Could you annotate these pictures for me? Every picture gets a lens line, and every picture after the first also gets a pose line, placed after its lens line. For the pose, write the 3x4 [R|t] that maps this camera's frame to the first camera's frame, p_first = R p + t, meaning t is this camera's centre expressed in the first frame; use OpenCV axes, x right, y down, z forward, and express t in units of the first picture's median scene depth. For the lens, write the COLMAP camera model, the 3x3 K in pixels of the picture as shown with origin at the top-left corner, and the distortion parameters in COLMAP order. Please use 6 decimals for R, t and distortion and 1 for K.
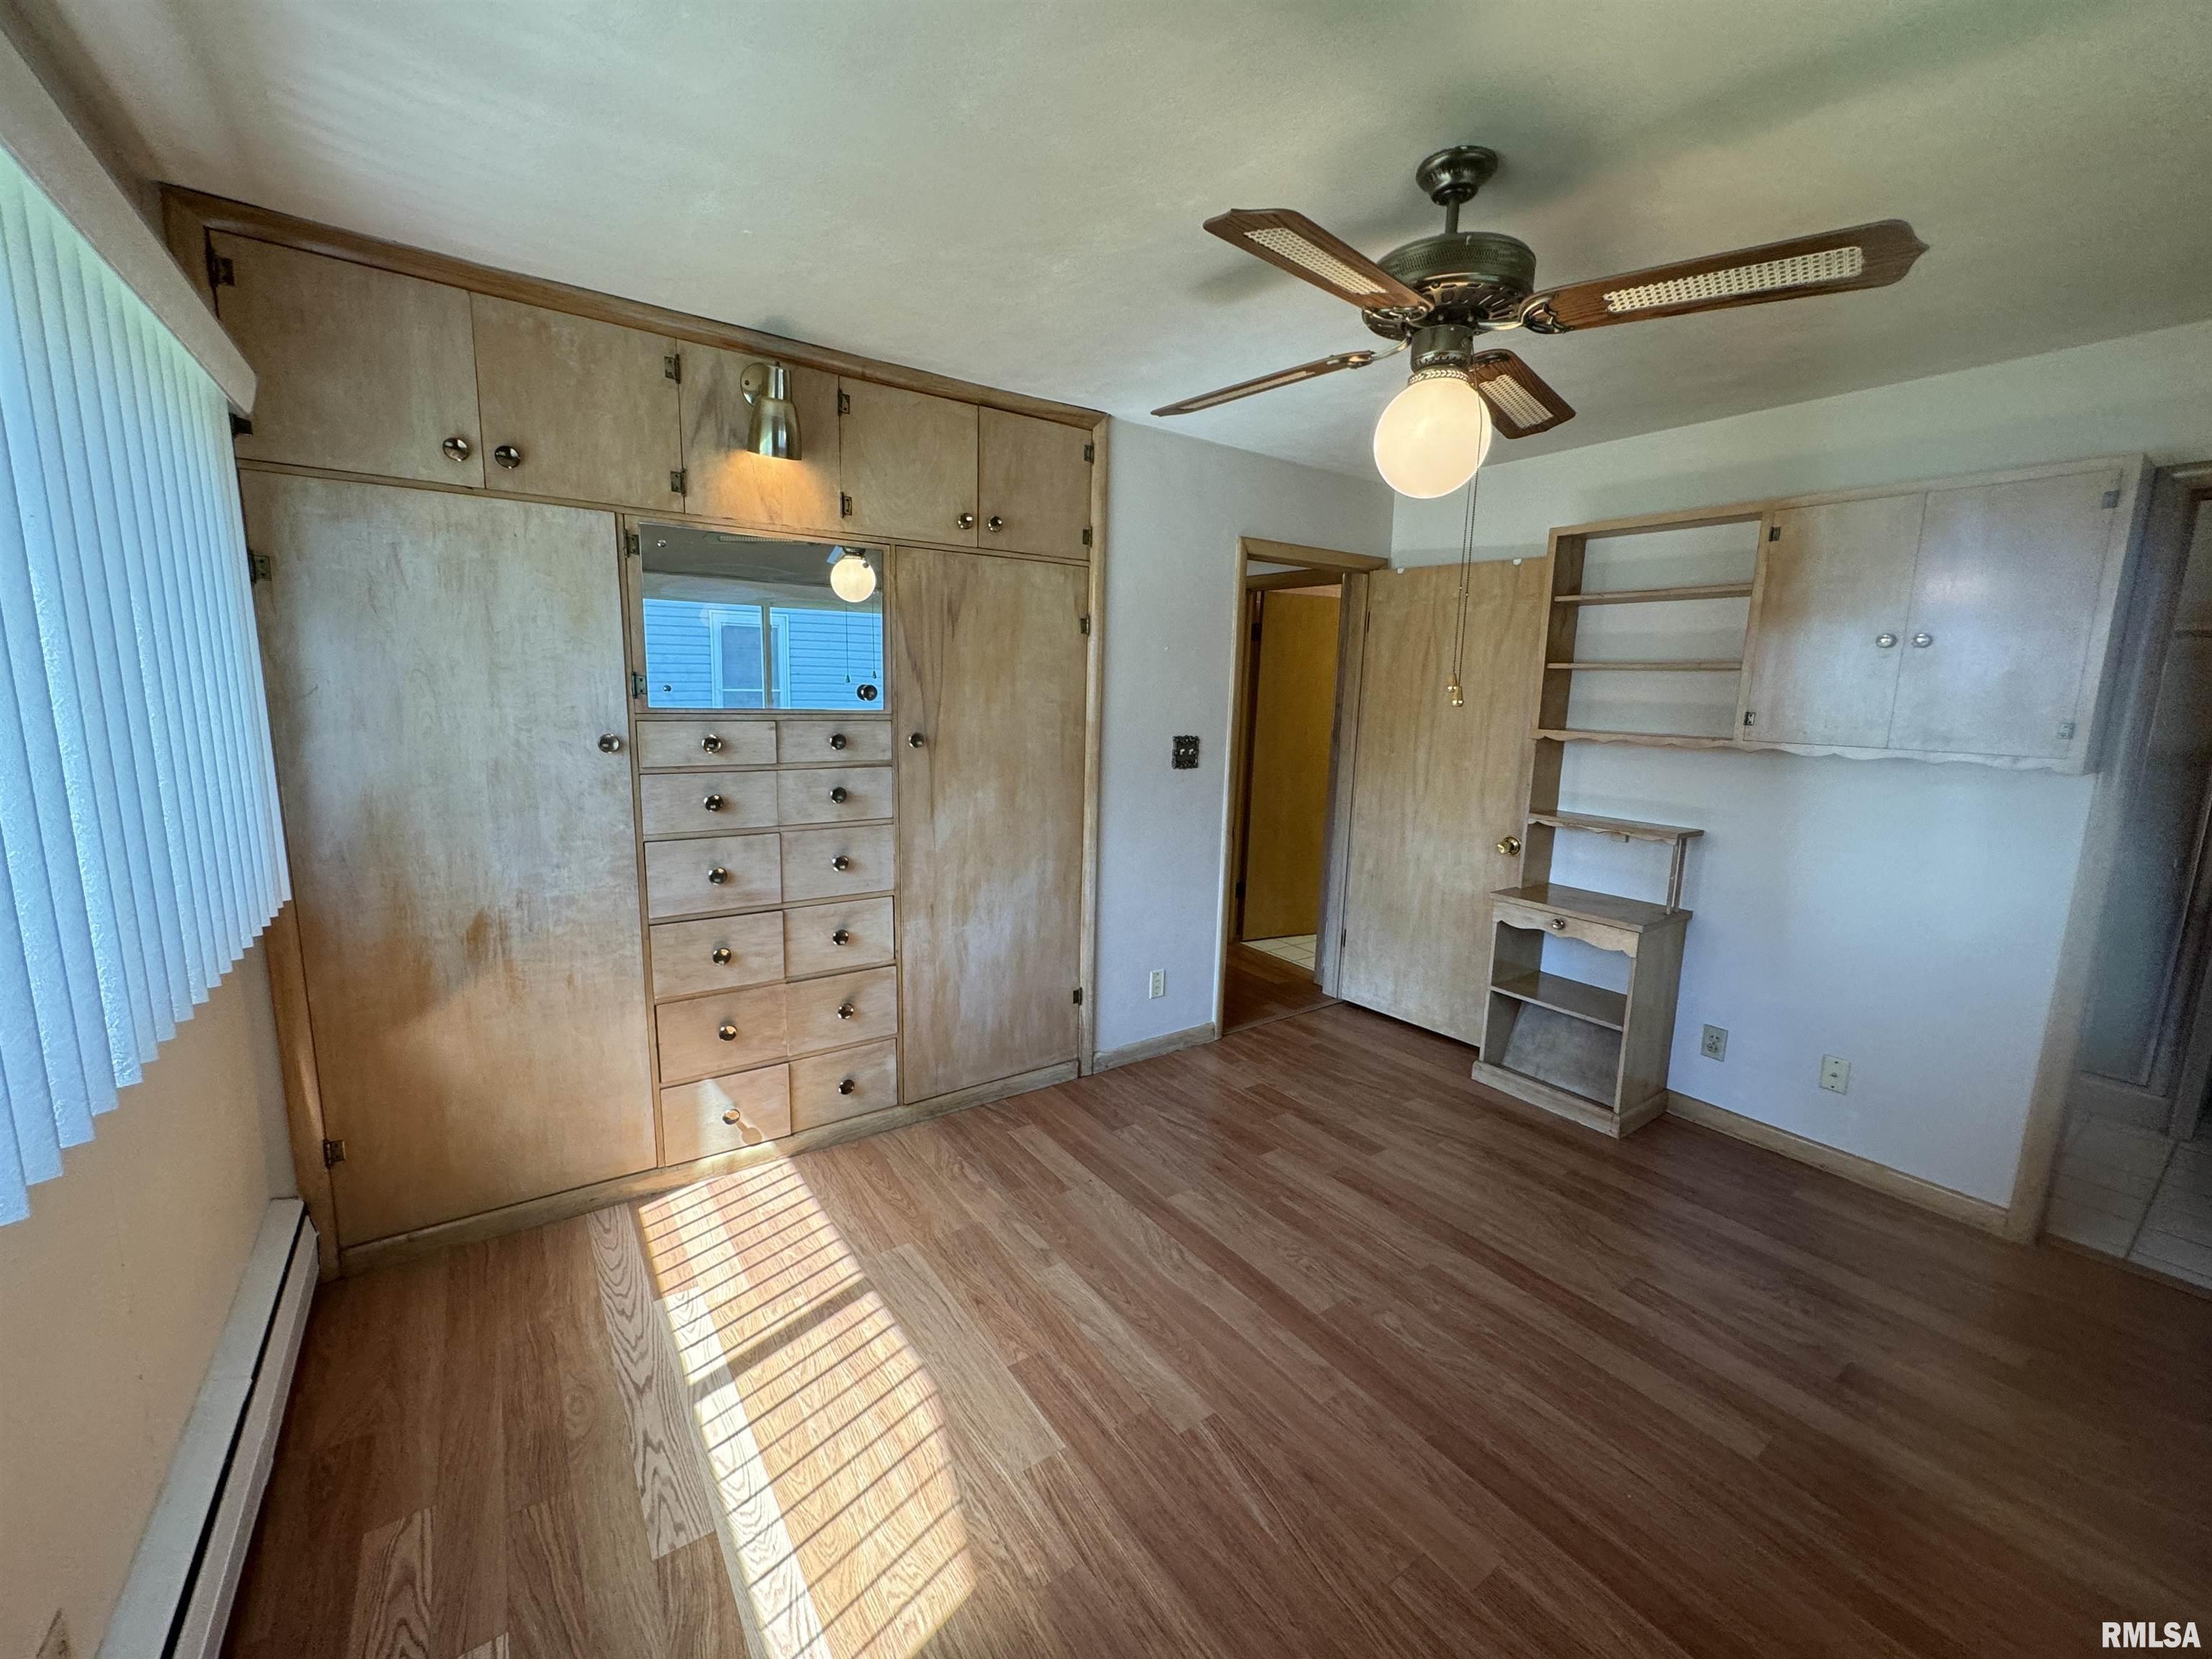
lens RADIAL K [[879.2, 0, 1104.1], [0, 879.2, 827.0], [0, 0, 1]] dist [0.001134, -0.000228]
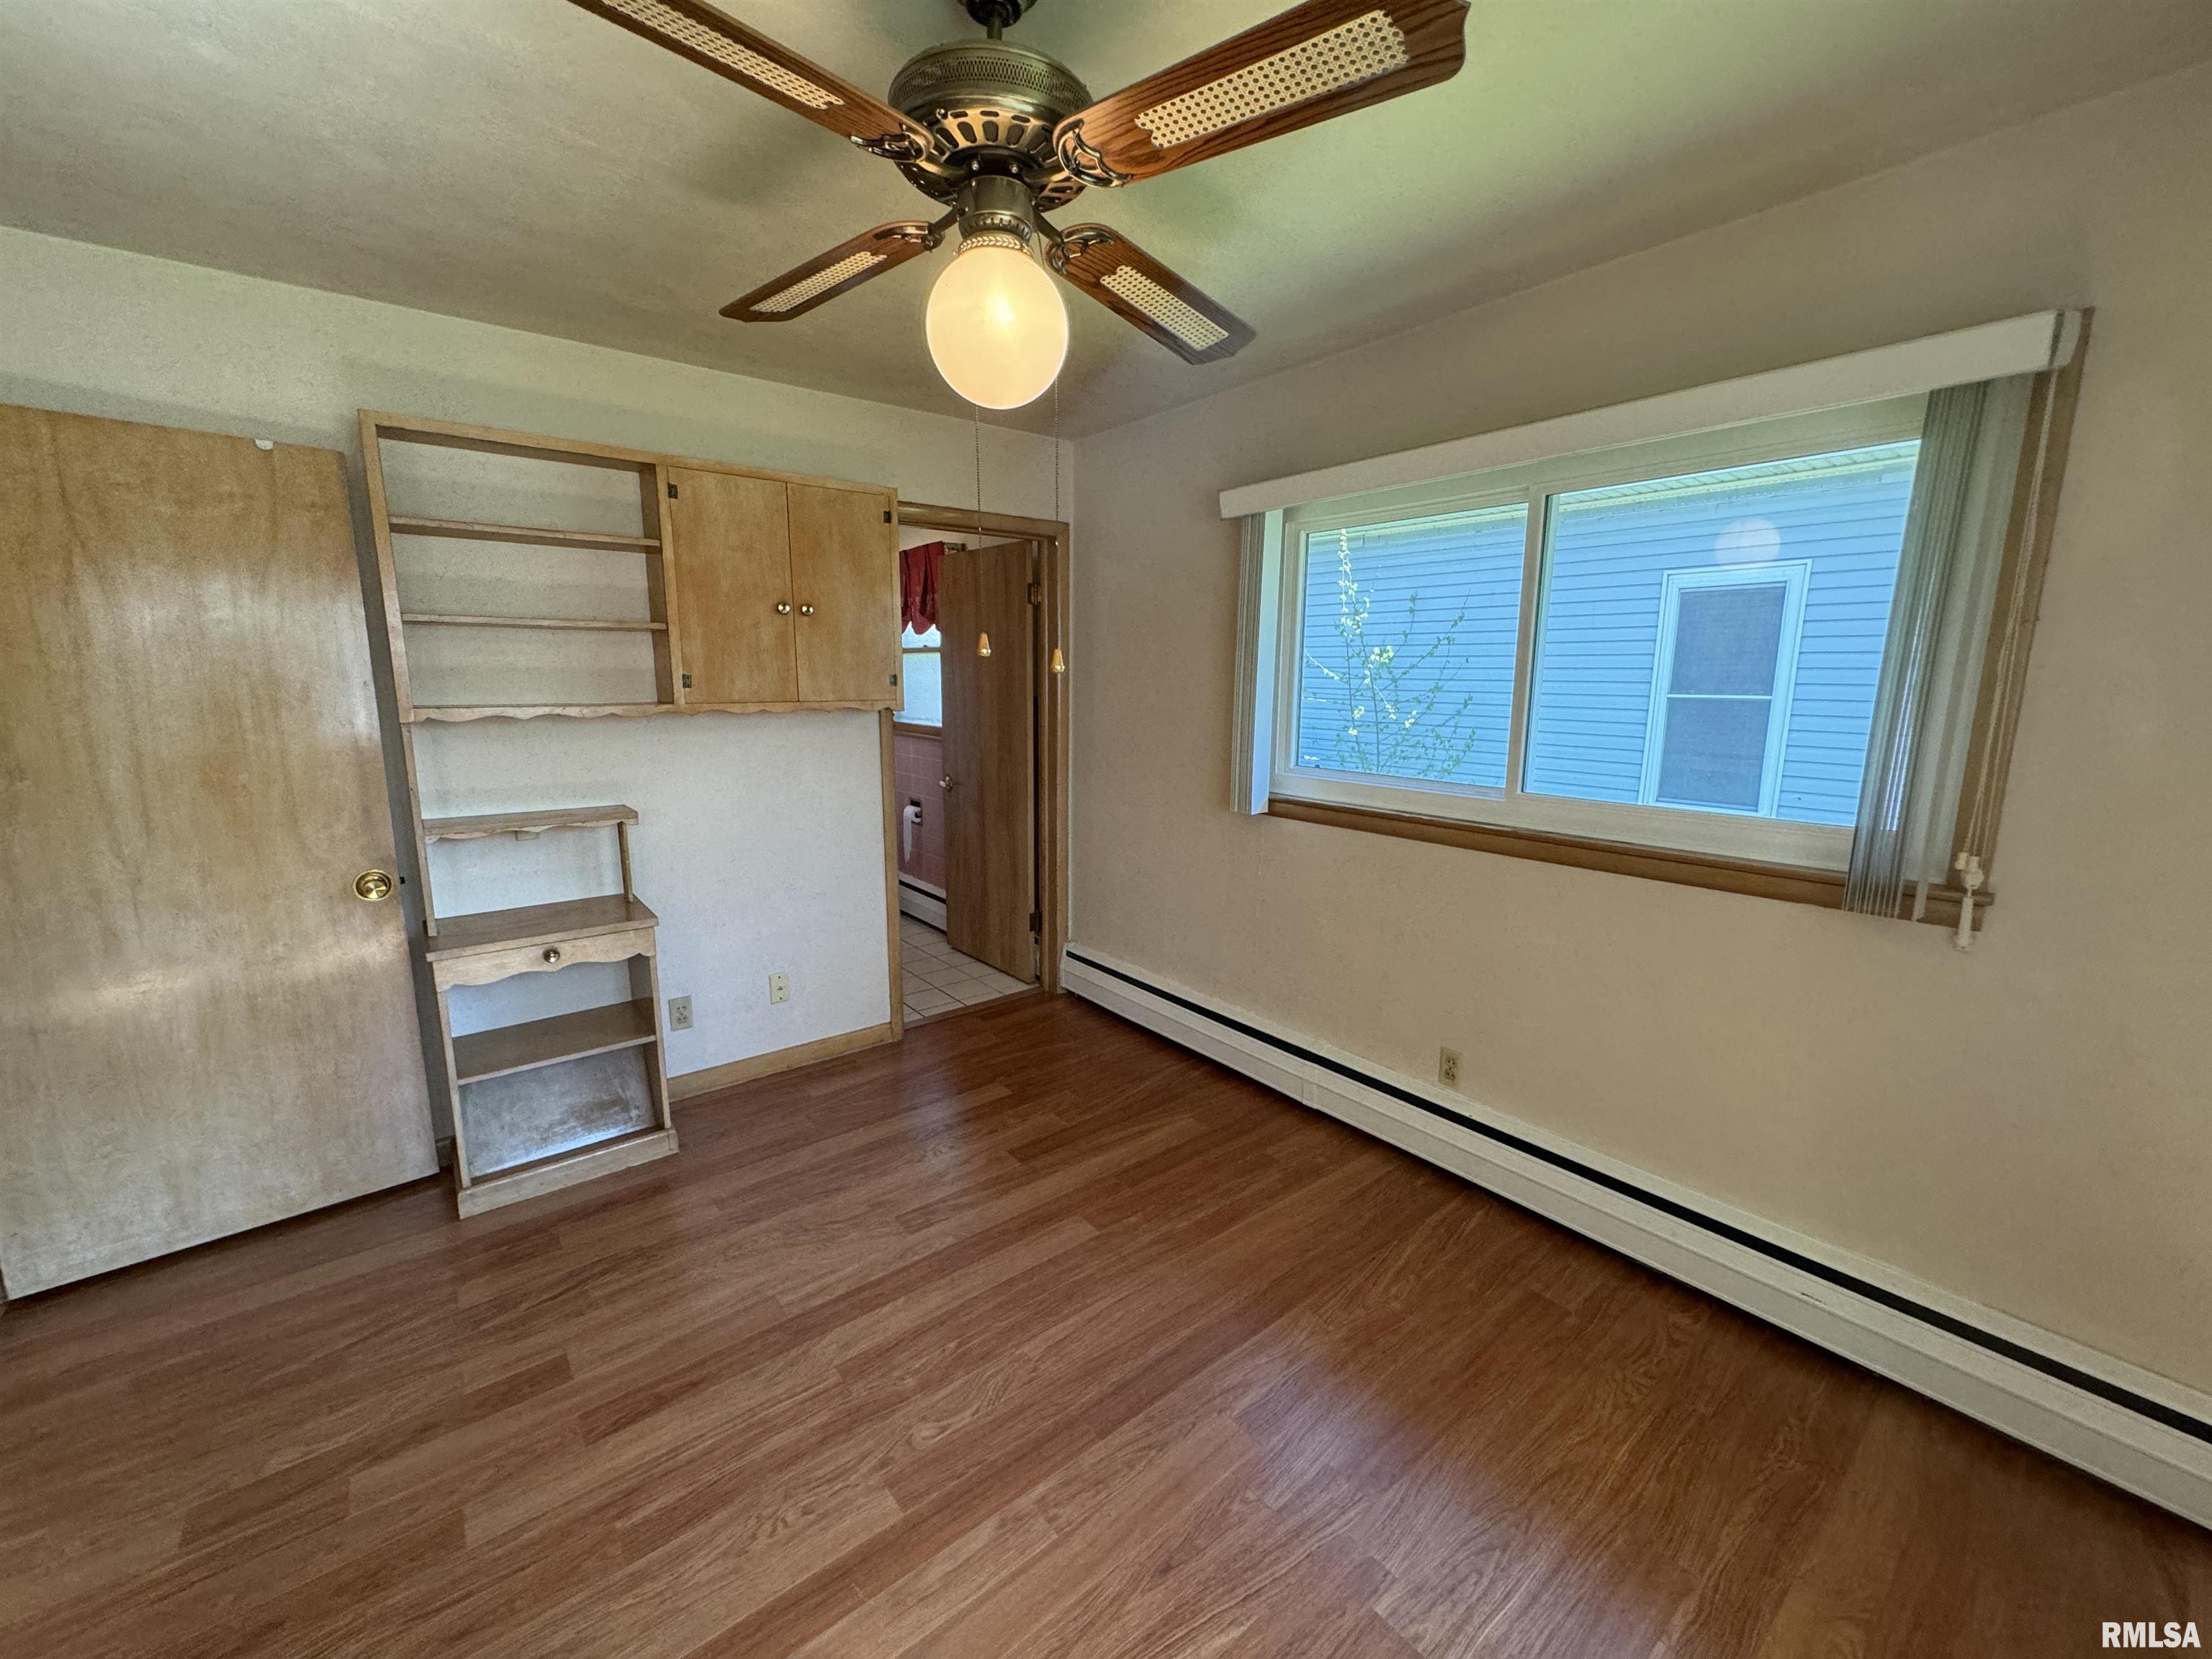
lens RADIAL K [[879.2, 0, 1104.1], [0, 879.2, 827.0], [0, 0, 1]] dist [0.001134, -0.000228]
pose [[-0.057715, -0.198576, 0.978385, -0.262259], [0.156290, 0.966137, 0.205310, -0.086652], [-0.986024, 0.164761, -0.024725, 0.541199]]
